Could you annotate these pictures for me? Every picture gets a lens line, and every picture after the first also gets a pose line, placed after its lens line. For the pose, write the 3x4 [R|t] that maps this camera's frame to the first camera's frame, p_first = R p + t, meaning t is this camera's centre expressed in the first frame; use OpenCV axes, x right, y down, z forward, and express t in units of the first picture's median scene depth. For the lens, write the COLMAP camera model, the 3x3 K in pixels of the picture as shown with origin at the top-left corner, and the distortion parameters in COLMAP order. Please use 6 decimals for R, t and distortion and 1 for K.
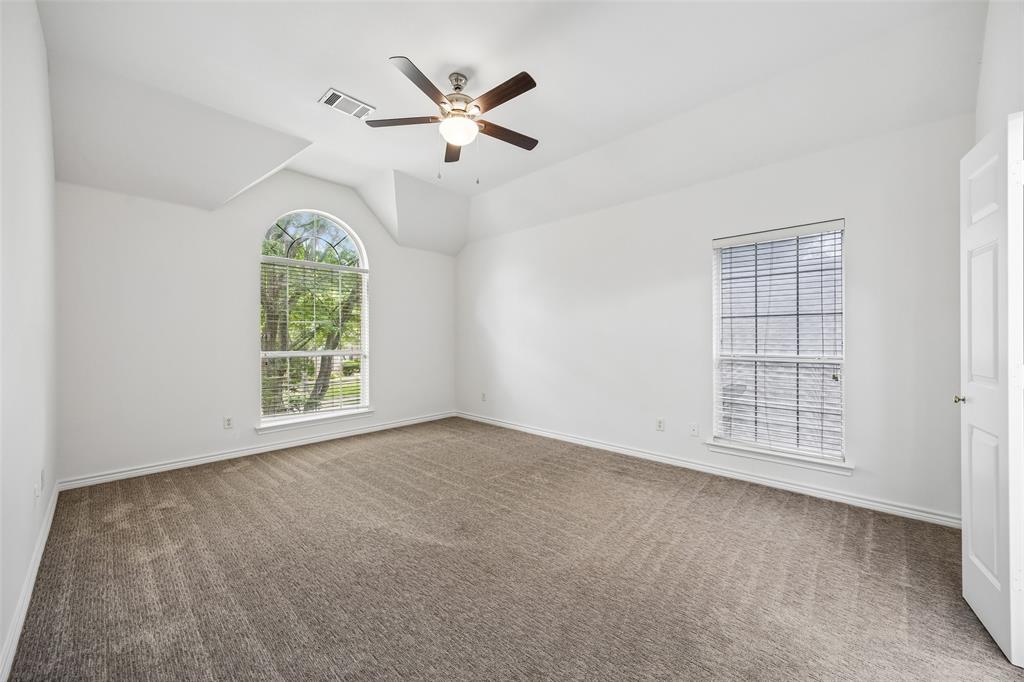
lens RADIAL K [[391.6, 0, 511.1], [0, 391.6, 338.9], [0, 0, 1]] dist [0.003482, 0.000347]
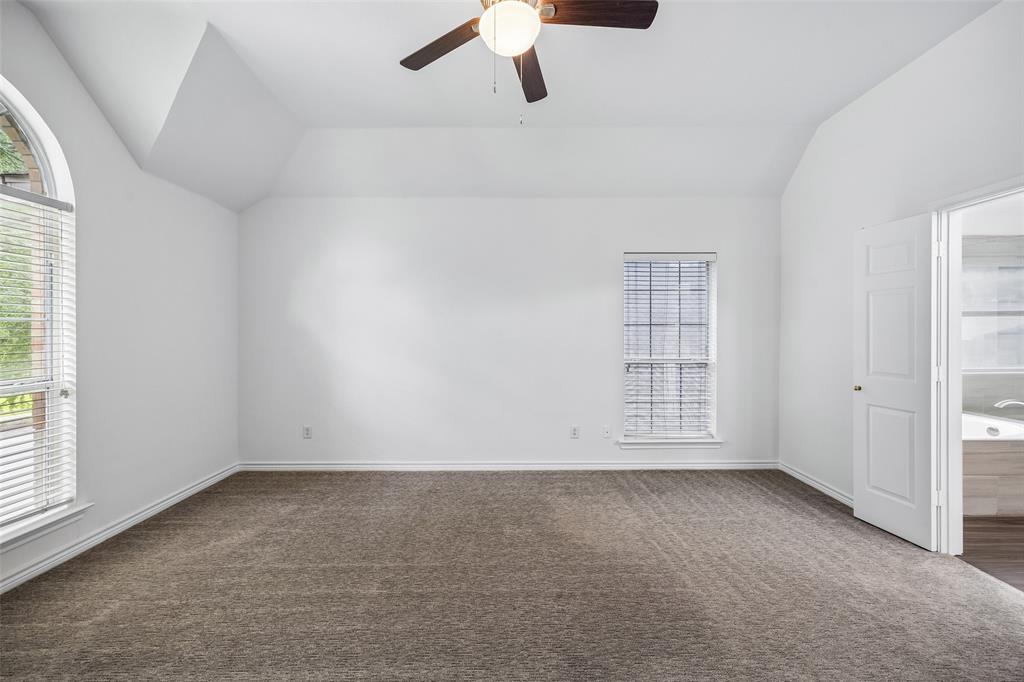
lens RADIAL K [[391.6, 0, 522.2], [0, 391.6, 335.8], [0, 0, 1]] dist [0.003482, 0.000347]
pose [[0.716965, -0.003360, 0.697101, -0.448721], [0.003692, 0.999993, 0.001023, -0.028095], [-0.697099, 0.001840, 0.716972, 0.431540]]
